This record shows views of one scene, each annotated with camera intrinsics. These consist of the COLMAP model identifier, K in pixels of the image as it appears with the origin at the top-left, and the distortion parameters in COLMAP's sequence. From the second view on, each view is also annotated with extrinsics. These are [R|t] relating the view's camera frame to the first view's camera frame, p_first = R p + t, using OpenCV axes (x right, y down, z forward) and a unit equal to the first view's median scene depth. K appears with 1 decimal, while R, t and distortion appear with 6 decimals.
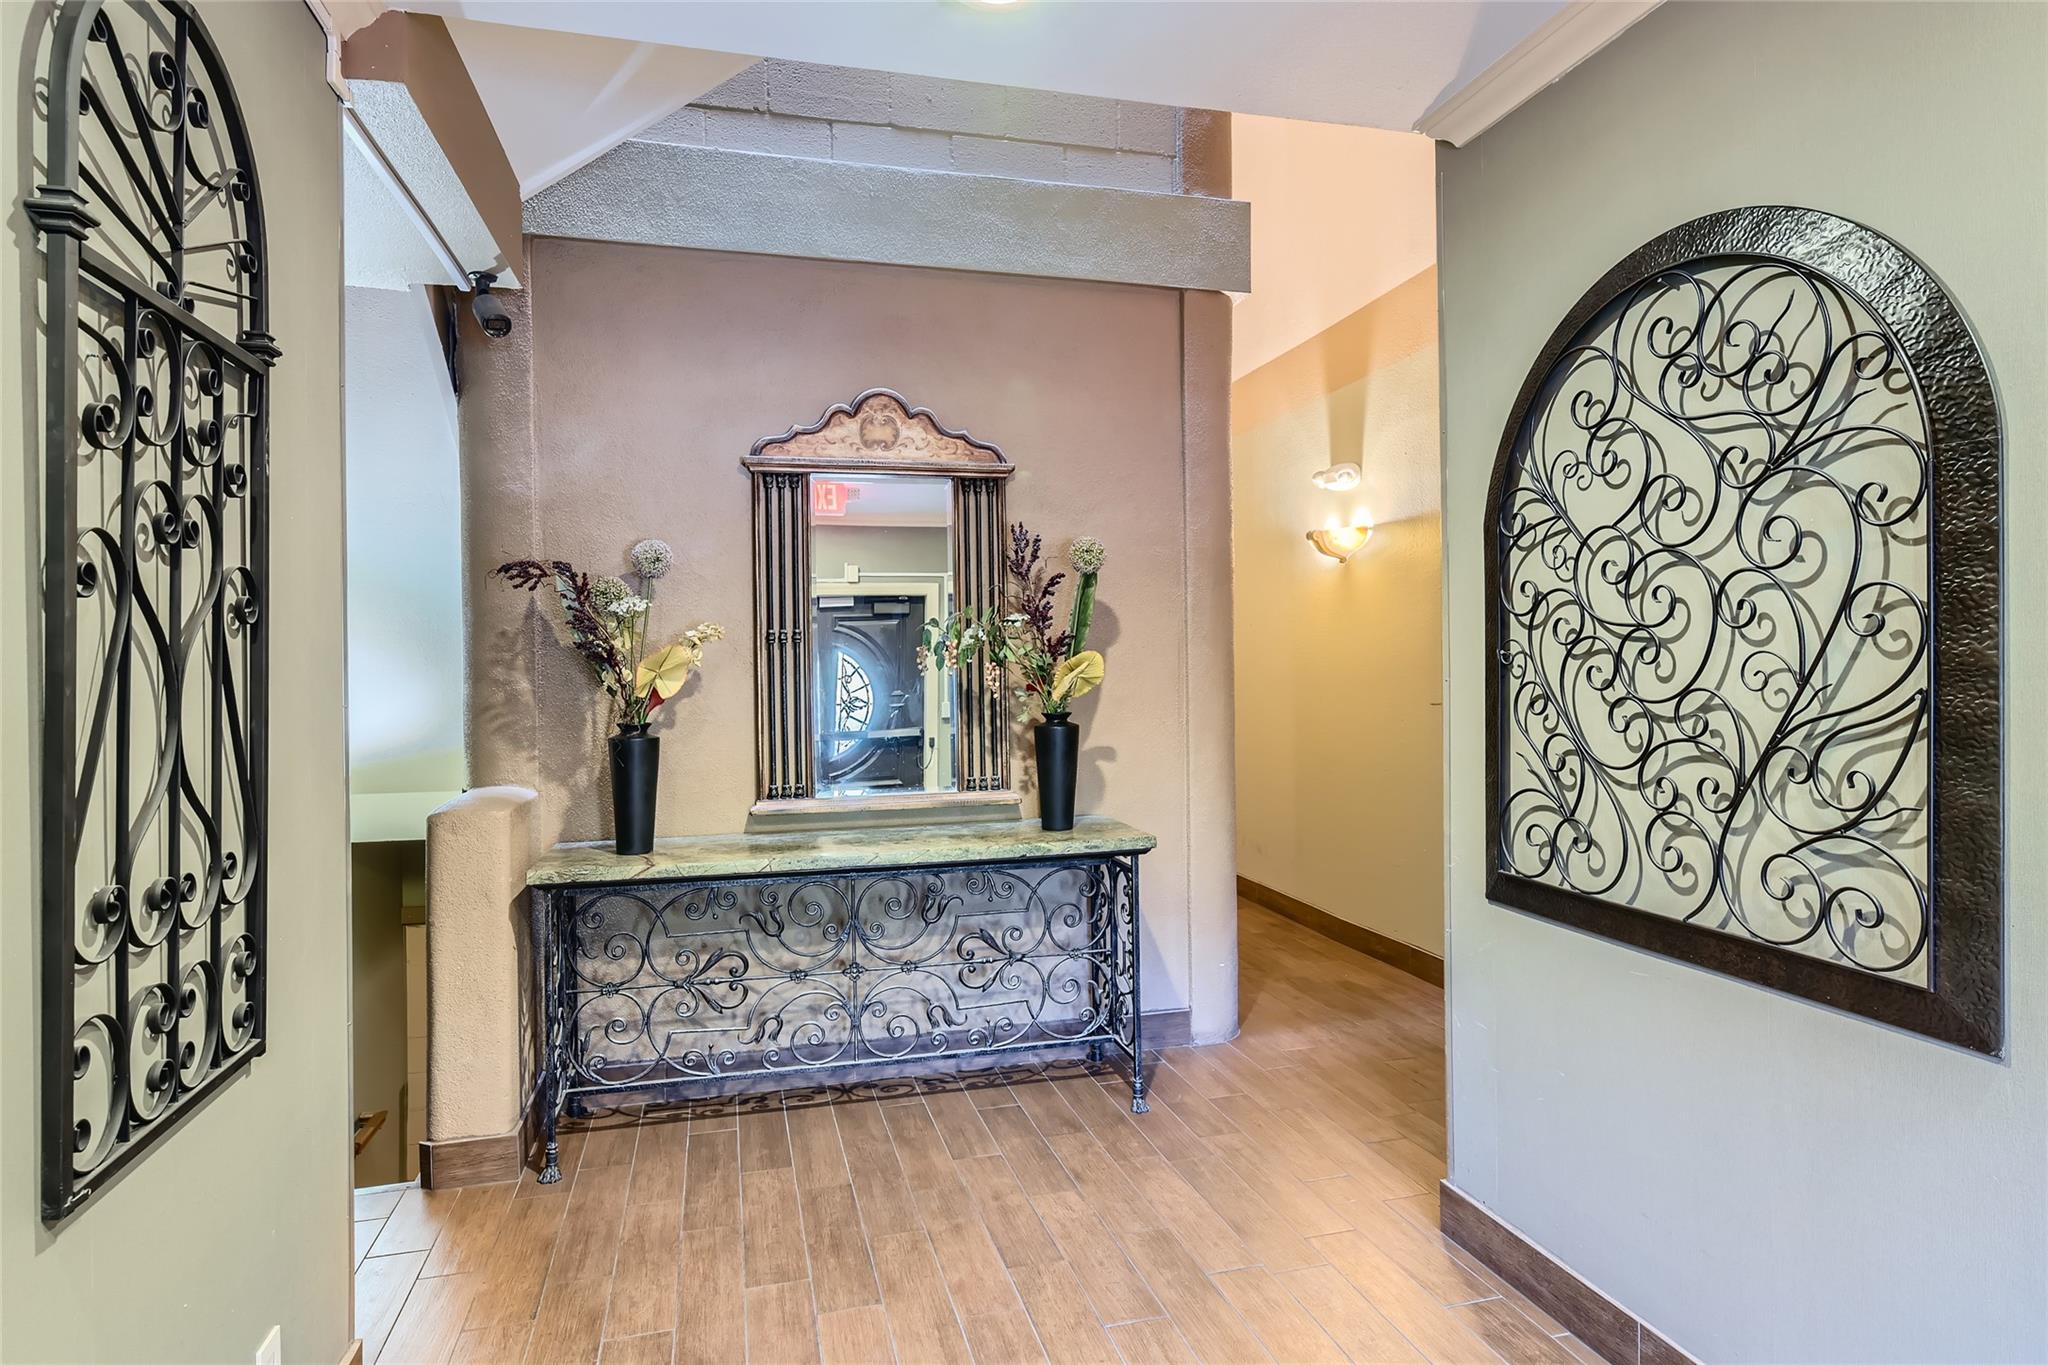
lens RADIAL K [[1149.9, 0, 1065.0], [0, 1149.9, 676.7], [0, 0, 1]] dist [0.000148, 0.000924]
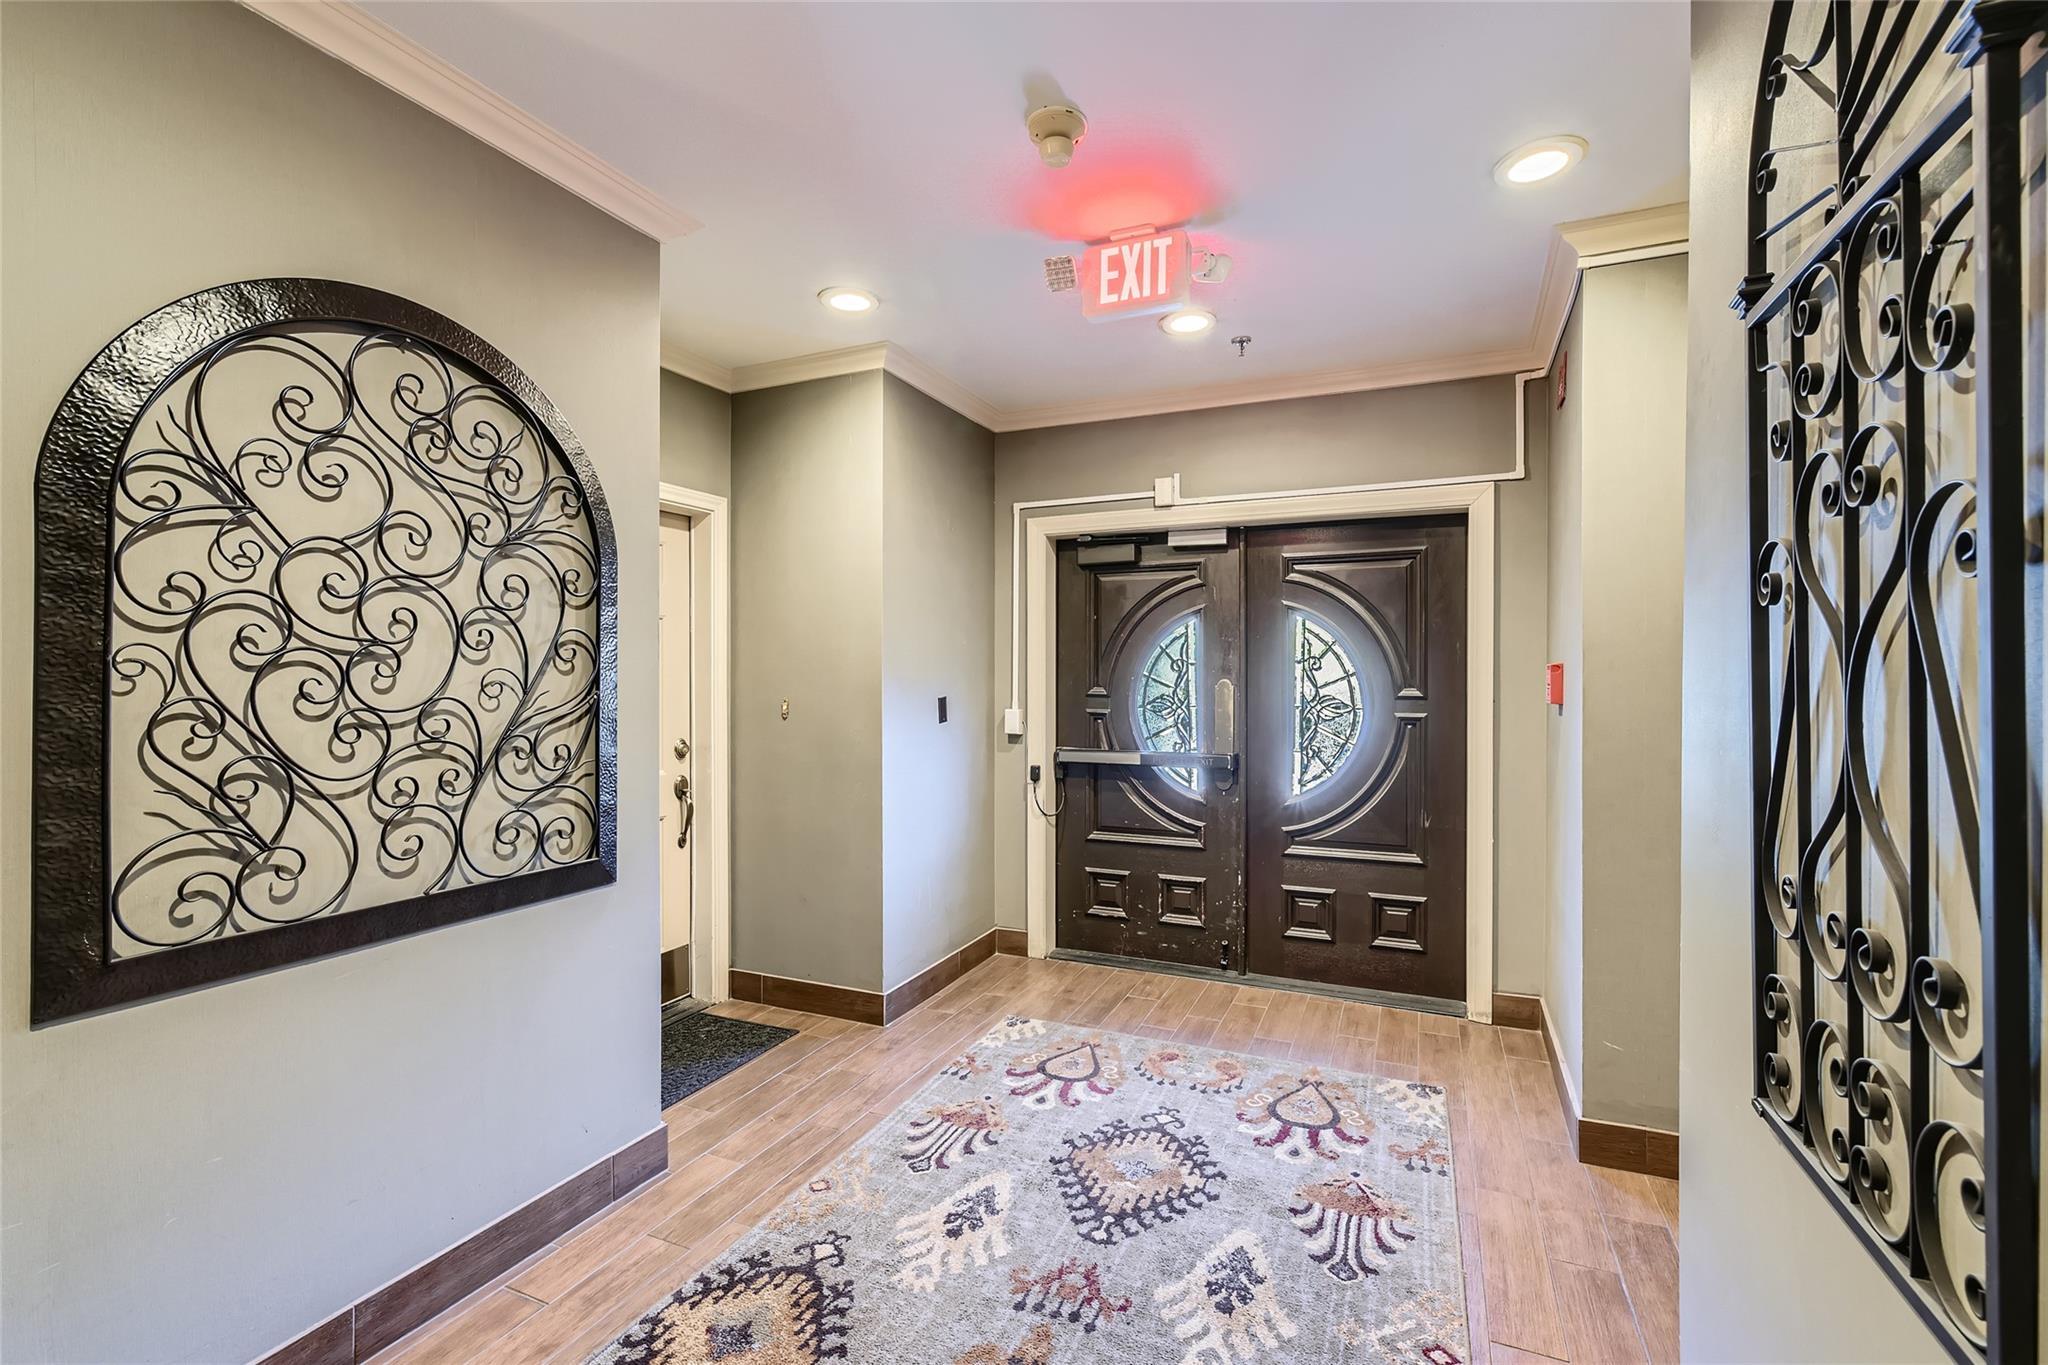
lens RADIAL K [[899.3, 0, 1022.2], [0, 899.3, 669.8], [0, 0, 1]] dist [0.000191, 0.000581]
pose [[-0.766089, 0.013102, 0.642600, -0.566400], [0.013413, 0.999900, -0.004396, -0.007784], [-0.642594, 0.005251, -0.766189, 1.415837]]
